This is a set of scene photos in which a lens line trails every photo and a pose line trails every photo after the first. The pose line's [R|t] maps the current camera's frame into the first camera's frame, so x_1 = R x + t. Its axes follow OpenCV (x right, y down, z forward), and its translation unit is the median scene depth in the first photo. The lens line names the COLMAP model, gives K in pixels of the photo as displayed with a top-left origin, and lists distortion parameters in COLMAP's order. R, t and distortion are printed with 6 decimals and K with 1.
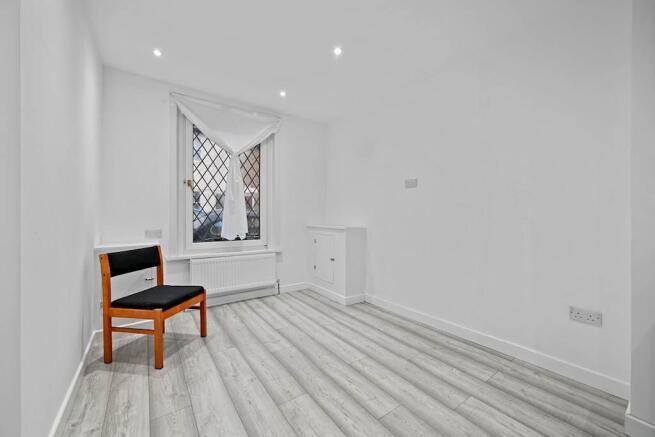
lens RADIAL K [[260.8, 0, 328.6], [0, 260.8, 212.9], [0, 0, 1]] dist [0.001527, 0.000023]
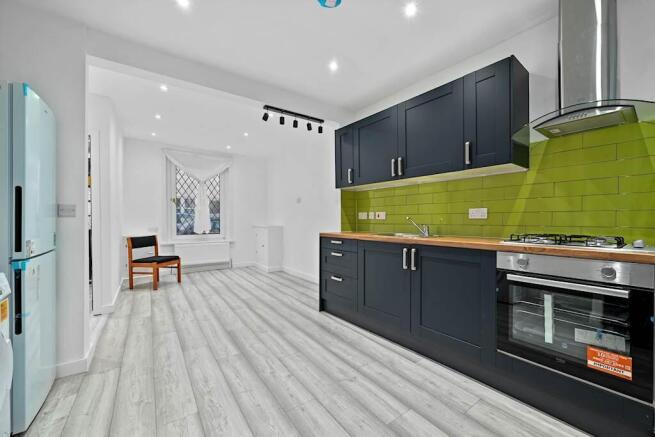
lens RADIAL K [[261.7, 0, 334.1], [0, 261.7, 219.6], [0, 0, 1]] dist [-0.001556, -0.000035]
pose [[0.999975, -0.003283, 0.006309, 0.547721], [0.003203, 0.999915, 0.012639, -0.006104], [-0.006350, -0.012618, 0.999900, -0.782270]]
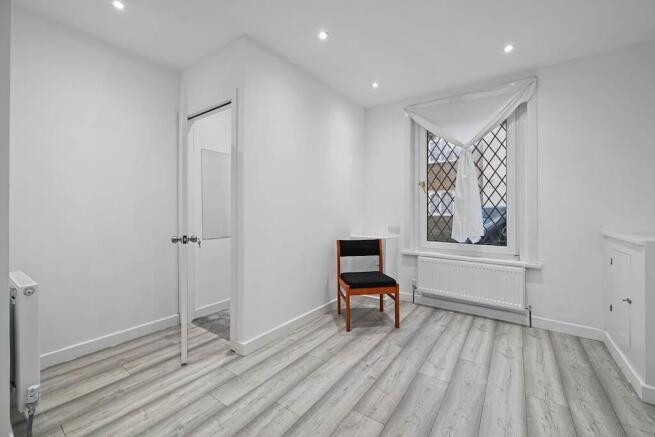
lens RADIAL K [[260.8, 0, 328.6], [0, 260.8, 212.9], [0, 0, 1]] dist [0.001527, 0.000023]
pose [[0.326478, -0.002544, -0.945201, 0.380463], [0.003592, 0.999992, -0.001451, 0.001707], [0.945198, -0.002921, 0.326484, 0.321756]]
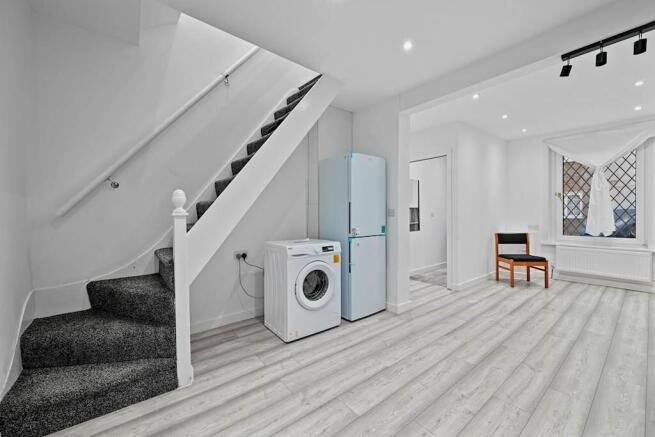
lens RADIAL K [[258.7, 0, 327.5], [0, 258.7, 218.5], [0, 0, 1]] dist [-0.000454, -0.000118]
pose [[0.055103, 0.008613, -0.998444, 0.953870], [0.012808, 0.999874, 0.009332, -0.011586], [0.998399, -0.013303, 0.054986, -0.439564]]
